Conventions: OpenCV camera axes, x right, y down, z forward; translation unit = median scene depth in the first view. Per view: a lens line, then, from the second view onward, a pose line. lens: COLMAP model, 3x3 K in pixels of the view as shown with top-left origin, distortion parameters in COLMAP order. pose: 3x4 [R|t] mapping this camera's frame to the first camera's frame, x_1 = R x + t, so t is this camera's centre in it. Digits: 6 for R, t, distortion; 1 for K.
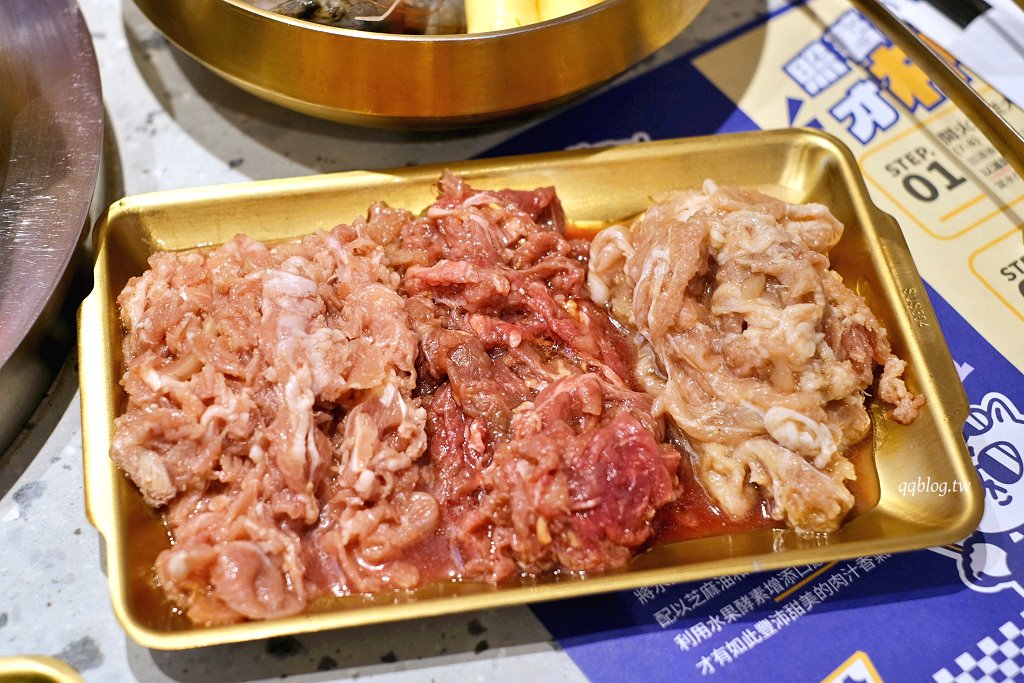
lens RADIAL K [[2017.3, 0, 512.0], [0, 2017.3, 341.5], [0, 0, 1]] dist [-0.093185, -0.127135]
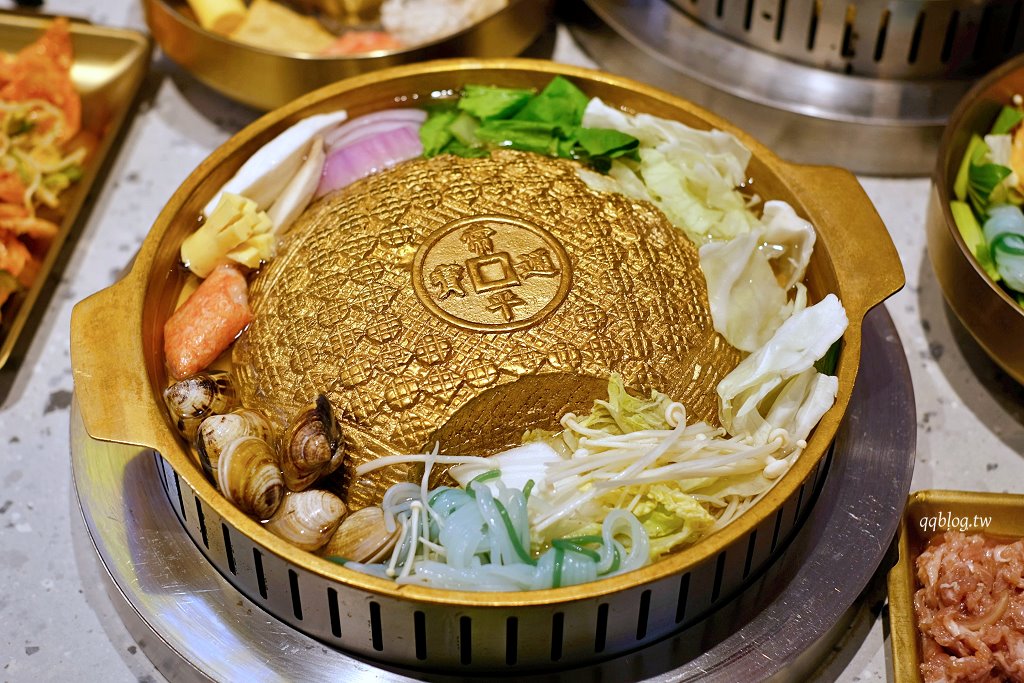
lens RADIAL K [[1943.7, 0, 512.0], [0, 1943.7, 341.5], [0, 0, 1]] dist [-0.007014, -0.105794]
pose [[0.965986, 0.174237, -0.191084, -0.242698], [-0.185555, 0.981697, -0.042890, -0.065063], [0.180114, 0.076887, 0.980636, -0.338217]]
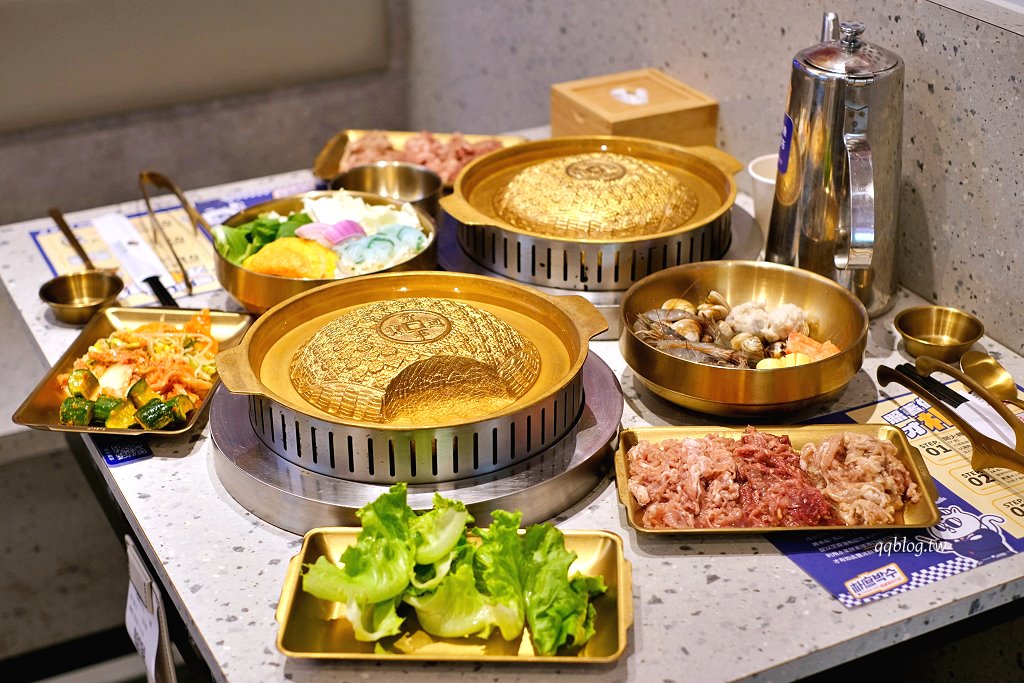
lens RADIAL K [[1624.7, 0, 540.2], [0, 1624.7, 342.1], [0, 0, 1]] dist [-0.013031, -0.029670]
pose [[0.988306, 0.037174, -0.147884, 0.010628], [-0.093657, 0.913320, -0.396326, 0.761617], [0.120332, 0.405542, 0.906121, -1.141374]]
